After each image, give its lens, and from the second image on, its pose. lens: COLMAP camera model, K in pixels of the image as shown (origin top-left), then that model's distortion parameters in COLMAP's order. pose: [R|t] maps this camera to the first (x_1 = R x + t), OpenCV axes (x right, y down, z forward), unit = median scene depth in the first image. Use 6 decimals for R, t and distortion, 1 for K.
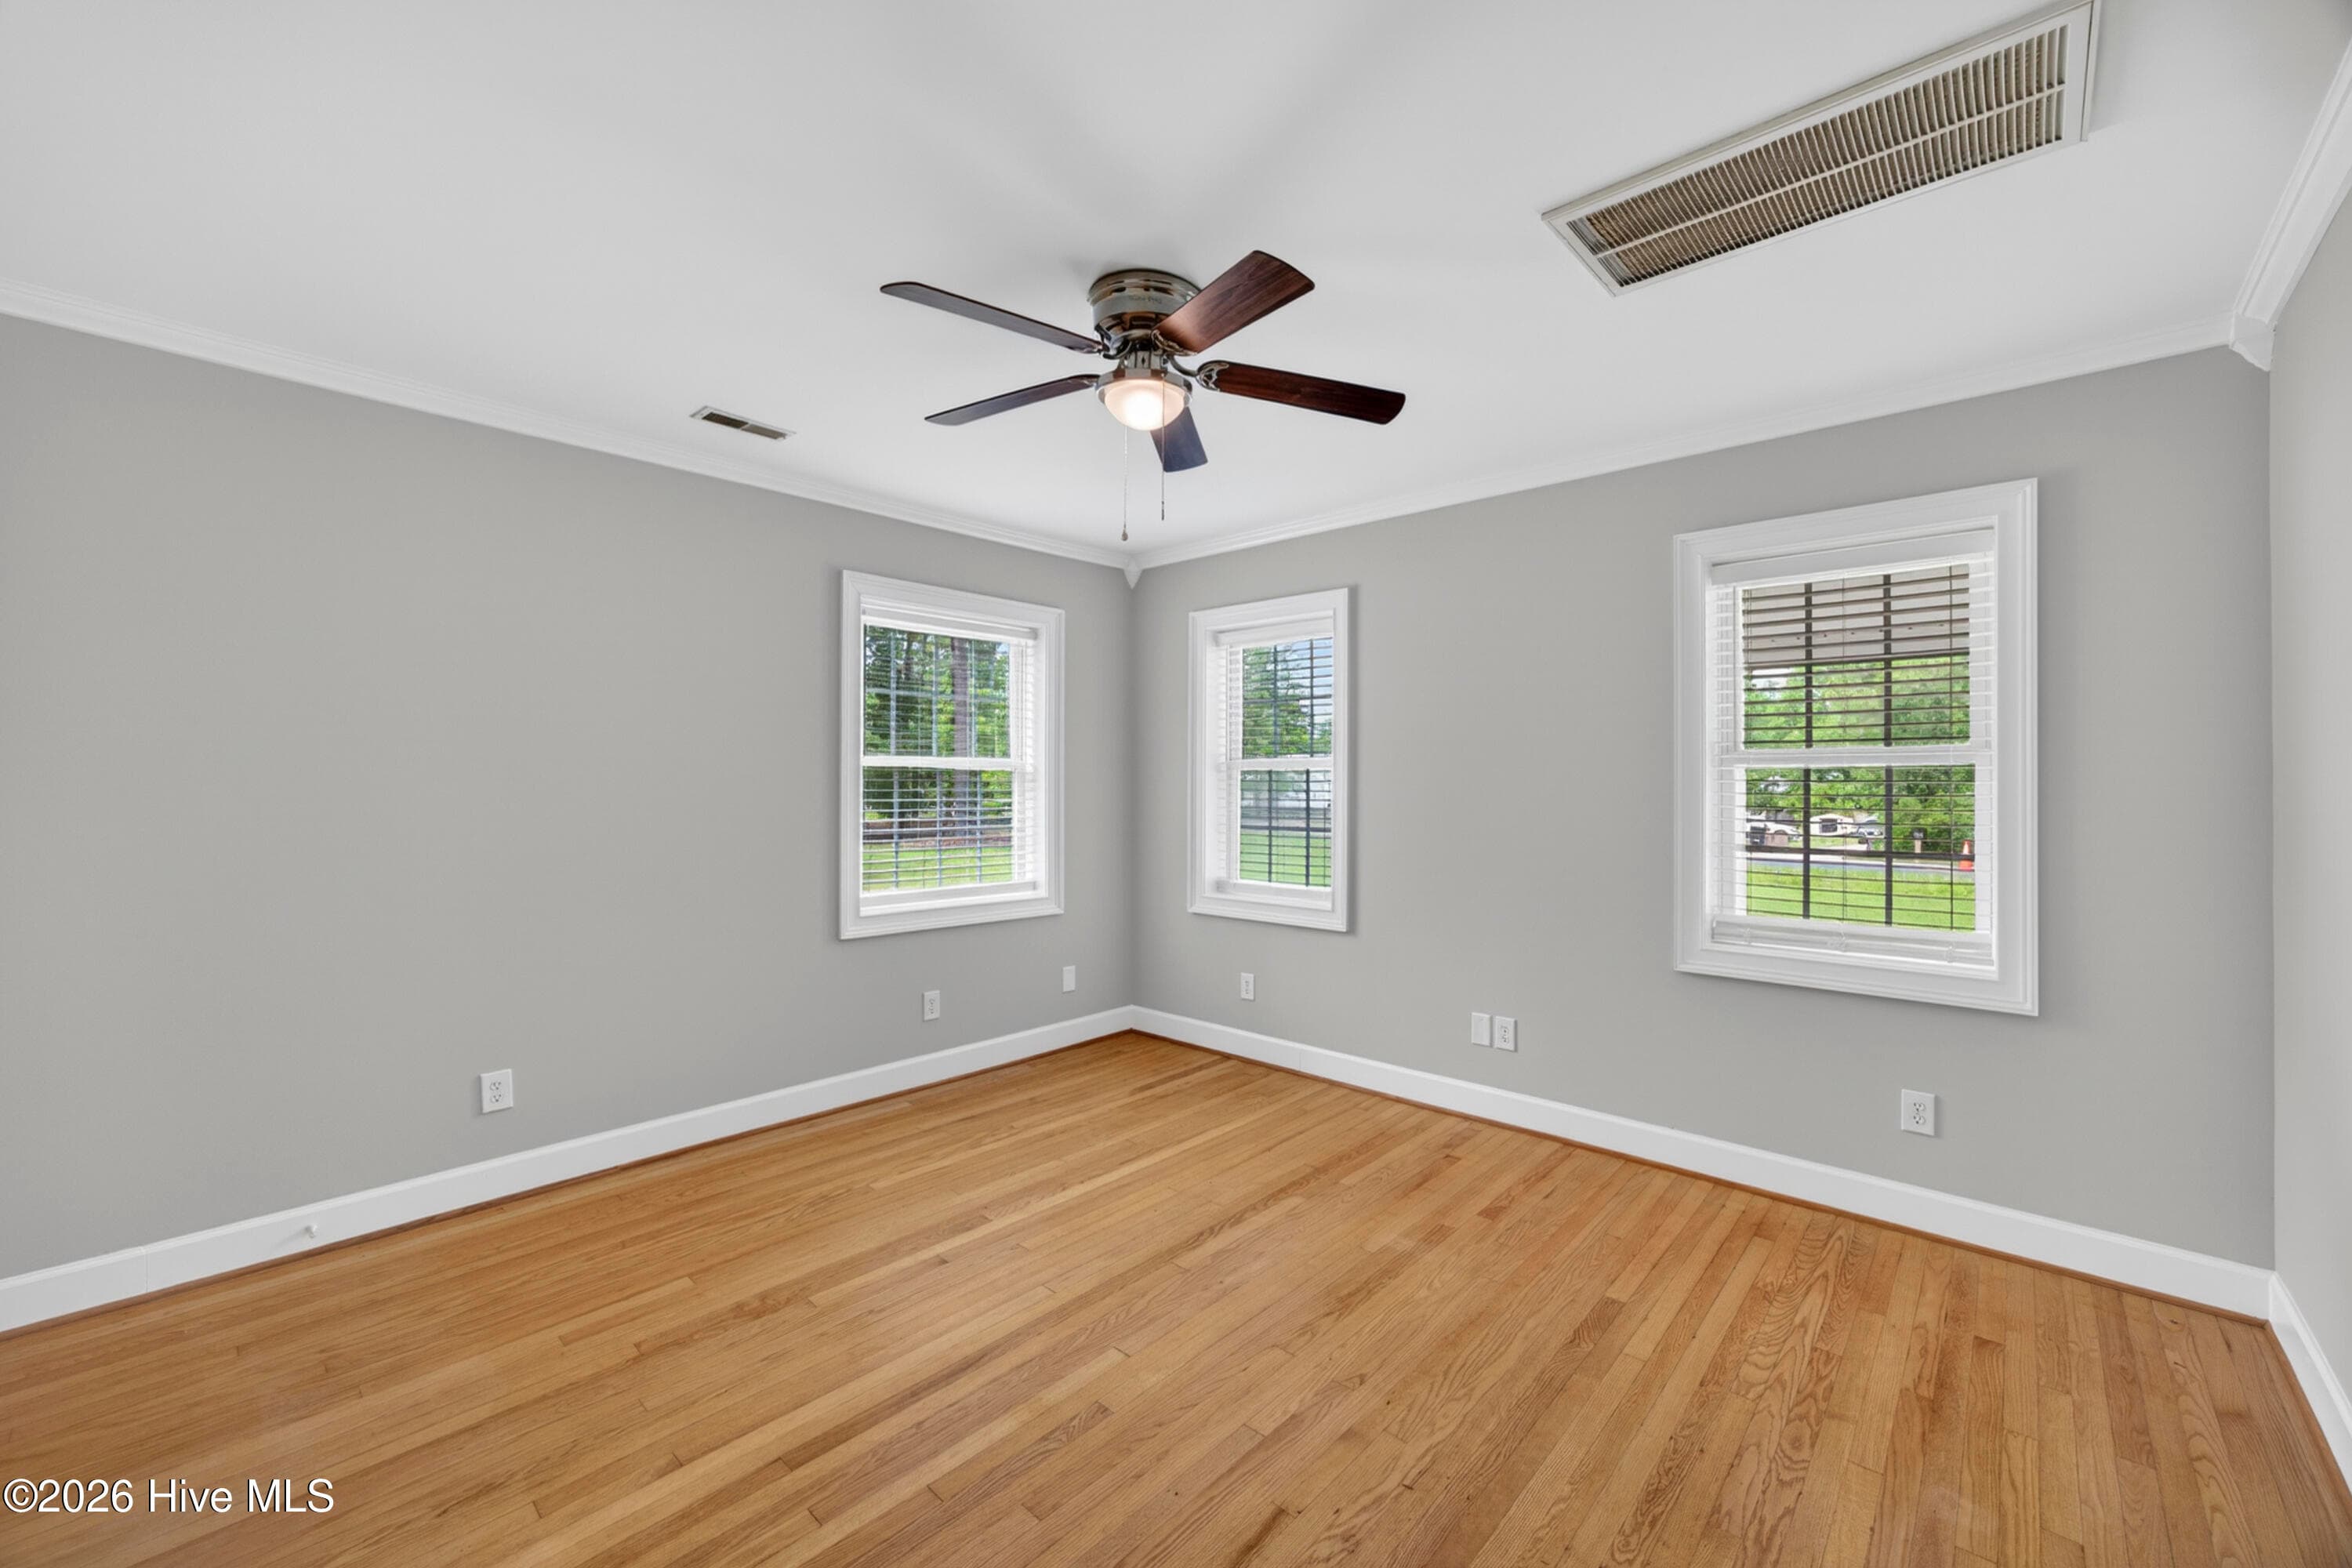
lens RADIAL K [[930.8, 0, 1181.3], [0, 930.8, 778.6], [0, 0, 1]] dist [-0.020663, 0.005406]
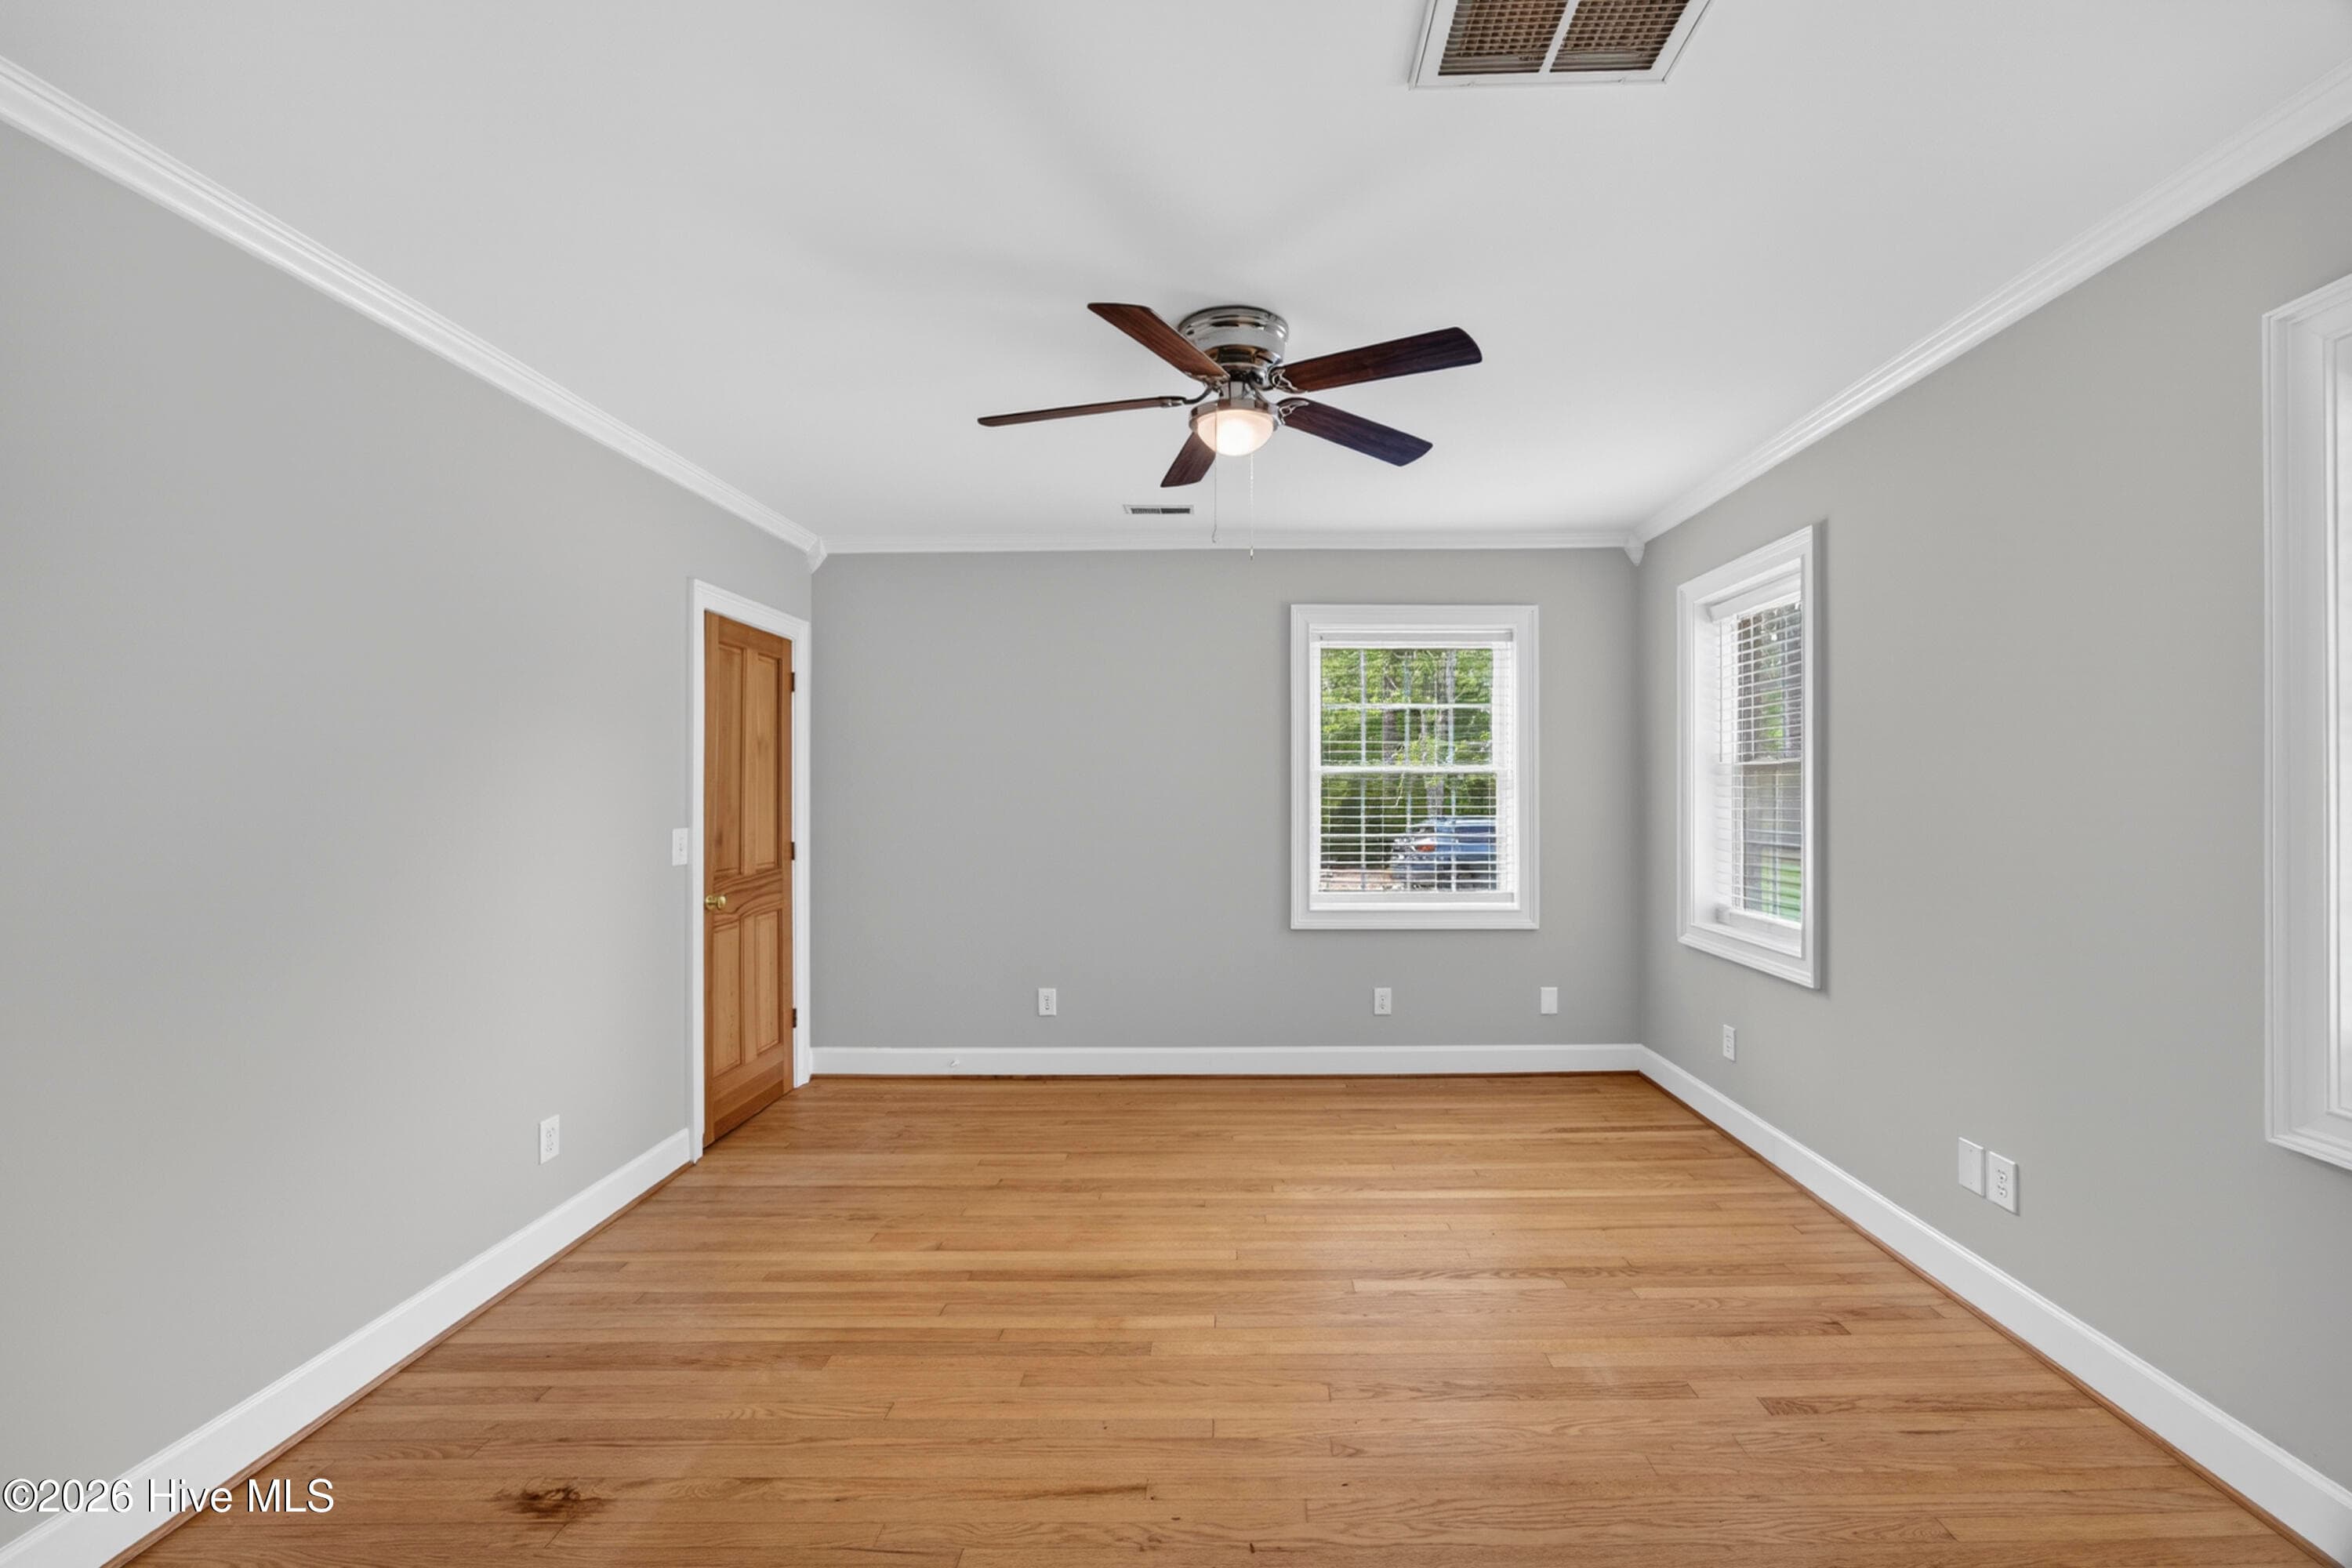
lens RADIAL K [[930.8, 0, 1219.5], [0, 930.8, 785.4], [0, 0, 1]] dist [-0.020663, 0.005406]
pose [[0.665078, -0.008081, -0.746731, 0.530280], [0.008087, 0.999961, -0.003619, 0.001544], [0.746730, -0.003632, 0.665117, 0.207046]]
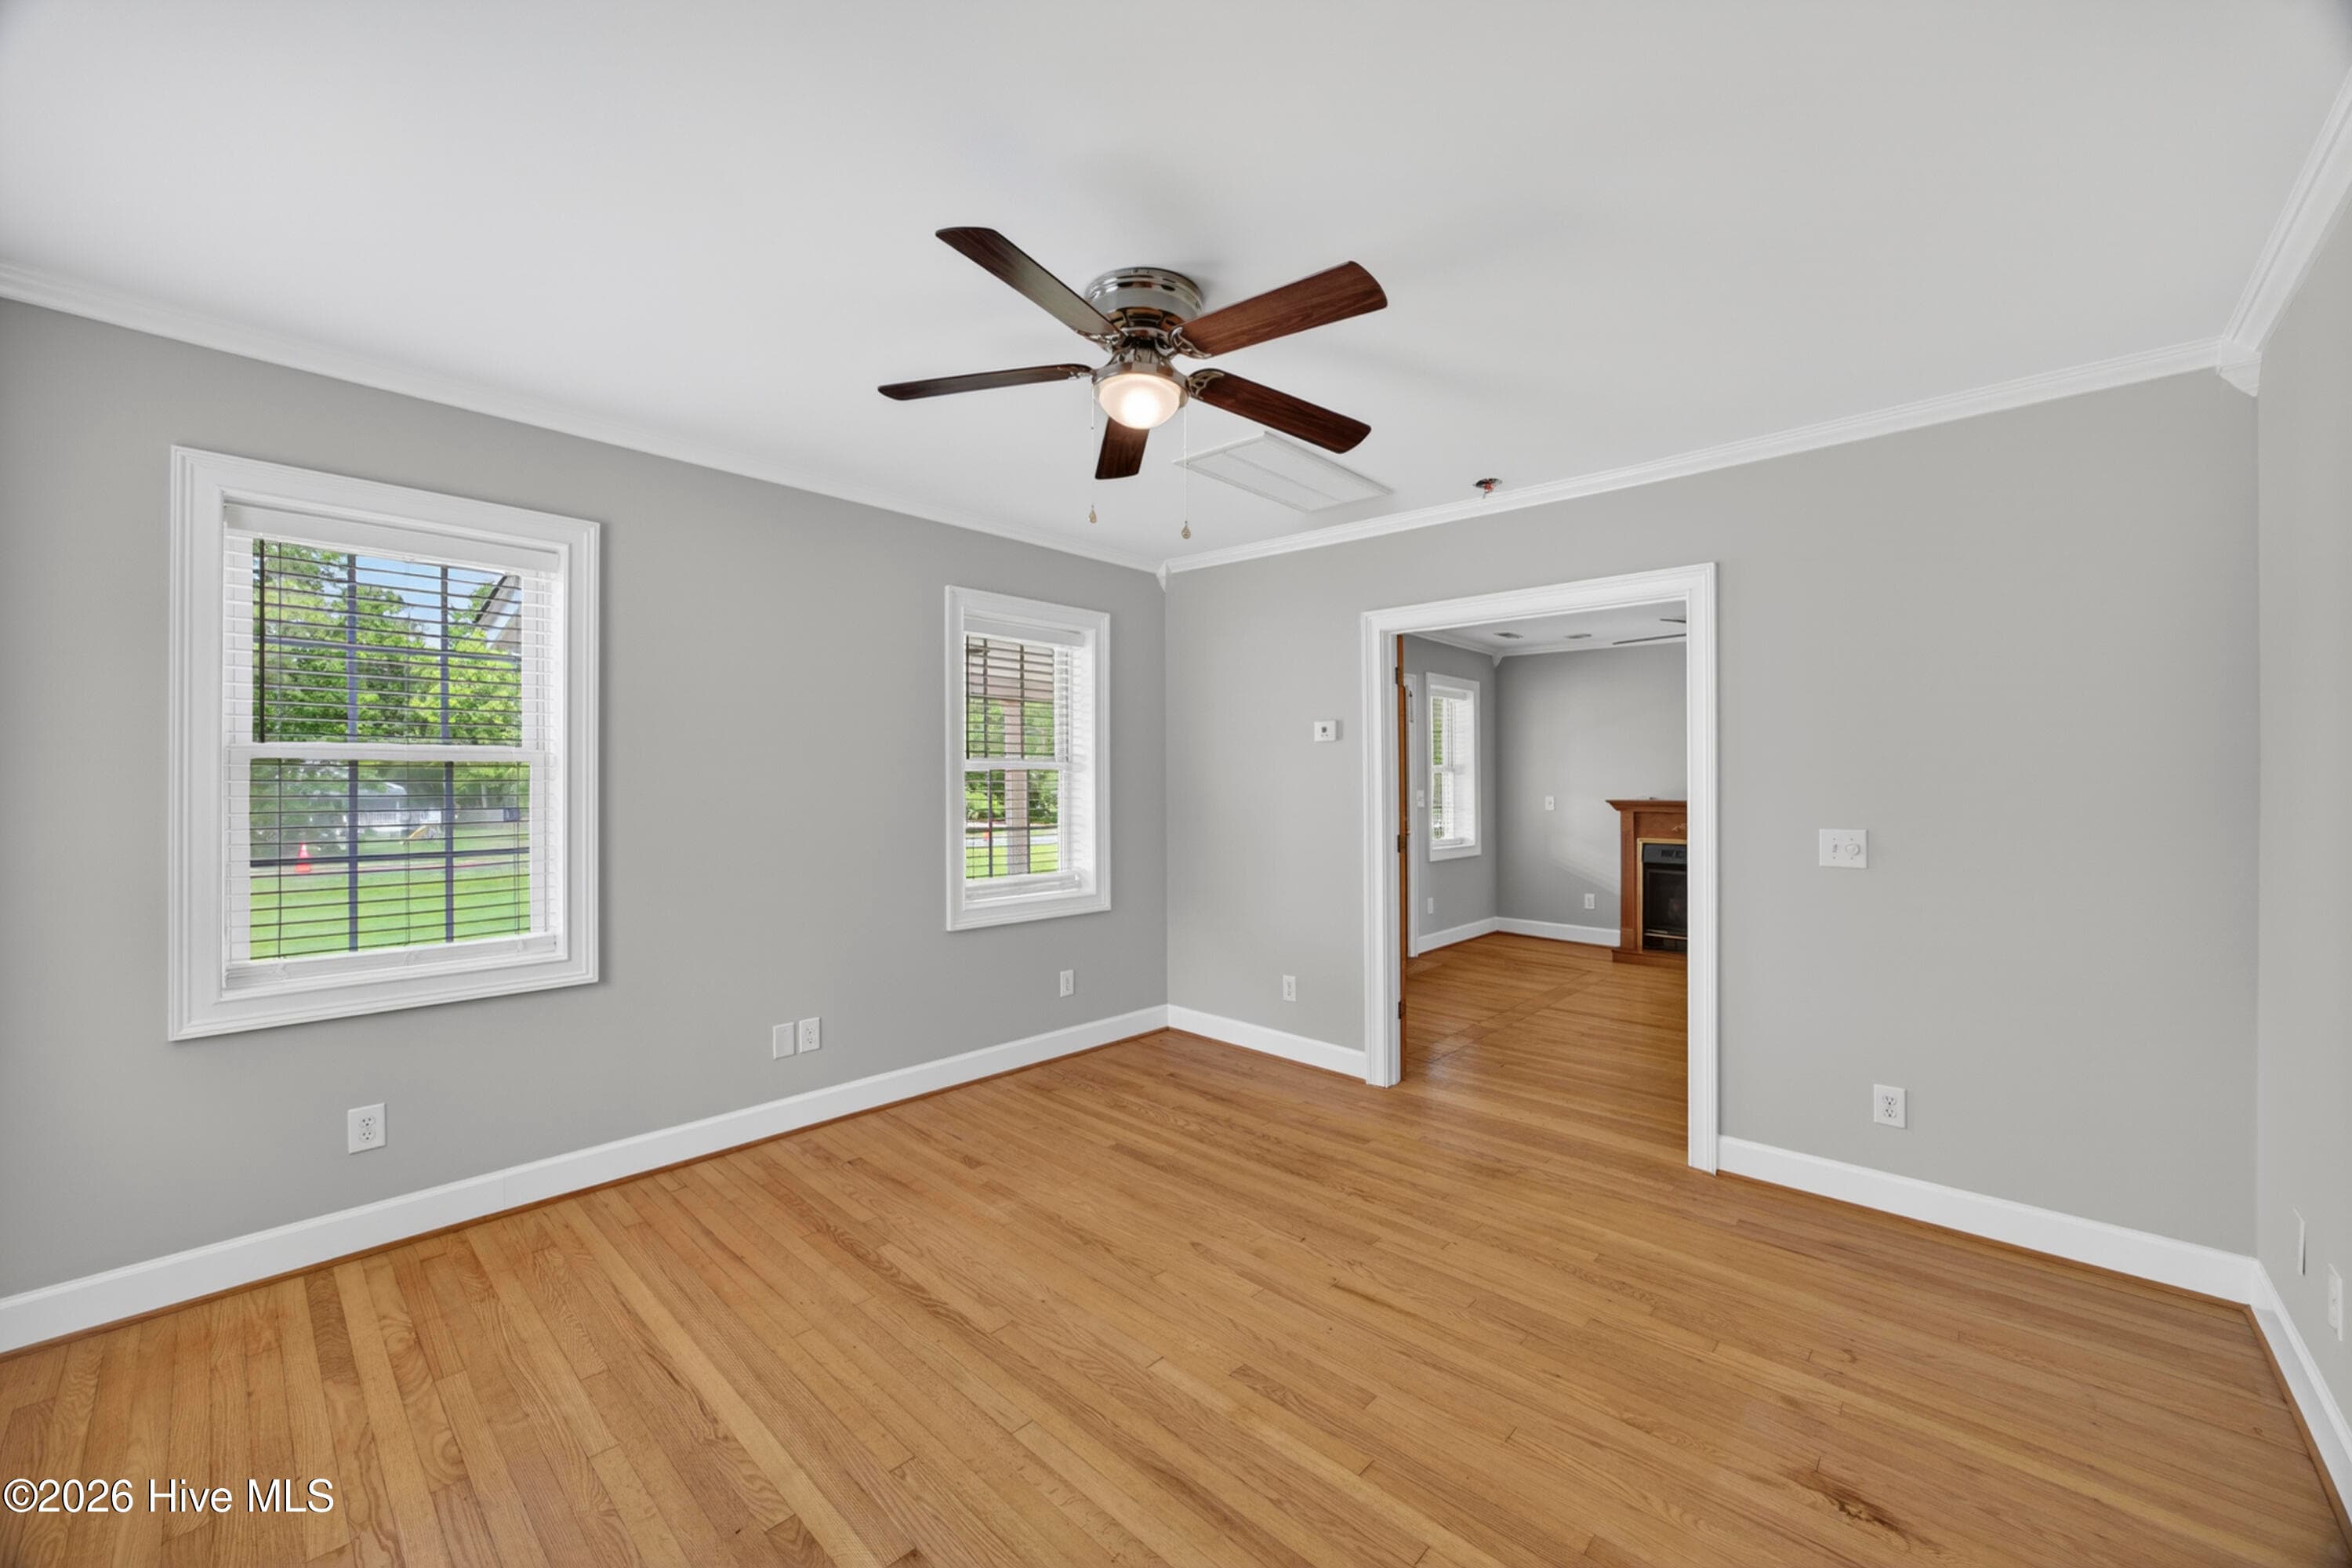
lens RADIAL K [[930.8, 0, 1192.3], [0, 930.8, 791.4], [0, 0, 1]] dist [-0.020663, 0.005406]
pose [[-0.021182, -0.009713, 0.999728, -0.740308], [-0.004888, 0.999942, 0.009611, 0.002469], [-0.999764, -0.004683, -0.021228, 0.699767]]
